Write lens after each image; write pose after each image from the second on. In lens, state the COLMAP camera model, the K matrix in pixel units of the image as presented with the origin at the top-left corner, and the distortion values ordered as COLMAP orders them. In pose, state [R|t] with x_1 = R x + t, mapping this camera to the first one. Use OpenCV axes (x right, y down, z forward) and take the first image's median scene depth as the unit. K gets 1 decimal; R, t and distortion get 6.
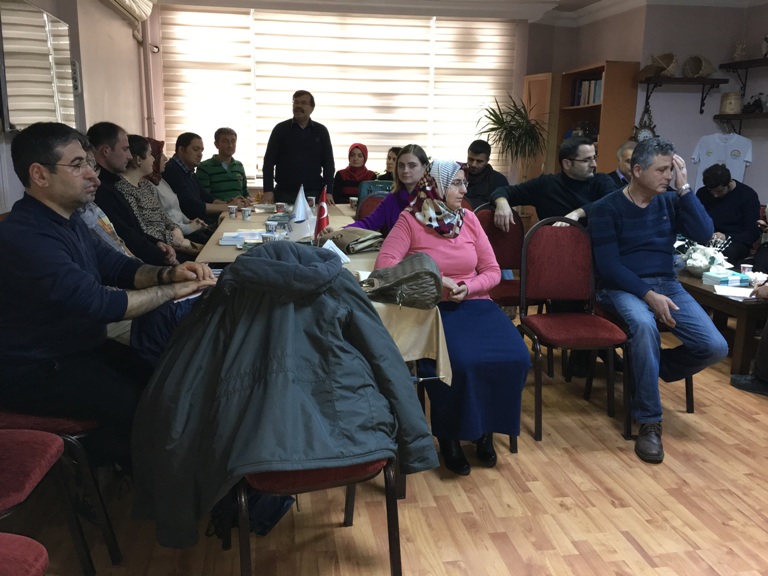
lens RADIAL K [[663.6, 0, 375.1], [0, 663.6, 286.1], [0, 0, 1]] dist [0.078192, -0.122451]
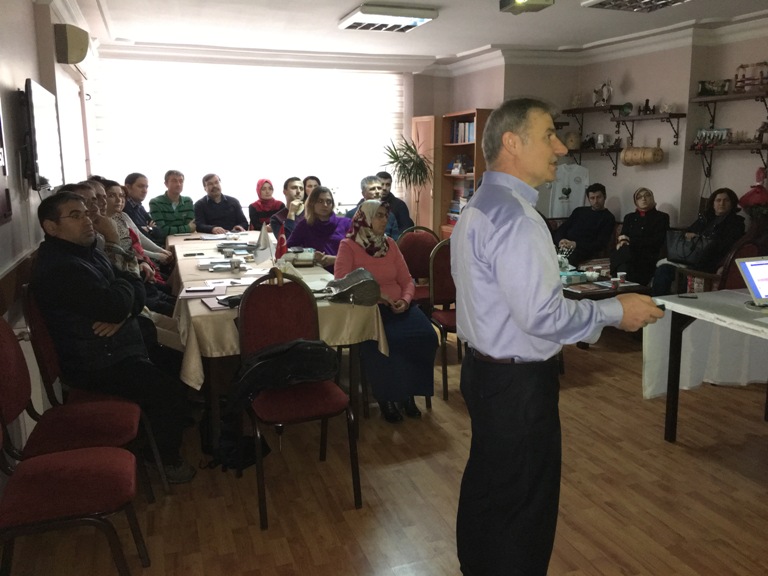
lens RADIAL K [[663.6, 0, 387.4], [0, 663.6, 285.1], [0, 0, 1]] dist [0.078192, -0.122451]
pose [[0.982398, -0.049201, 0.180203, -0.059069], [0.053606, 0.998369, -0.019650, 0.007913], [-0.178942, 0.028965, 0.983433, -0.184569]]
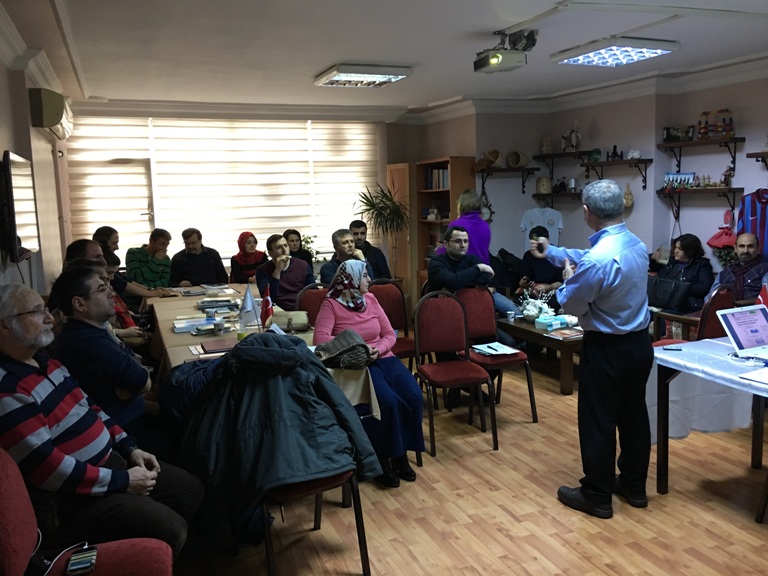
lens RADIAL K [[663.6, 0, 389.8], [0, 663.6, 283.4], [0, 0, 1]] dist [0.078192, -0.122451]
pose [[0.971291, -0.068884, 0.227702, -0.071942], [0.086908, 0.993748, -0.070091, -0.018096], [-0.221450, 0.087868, 0.971205, -0.182951]]
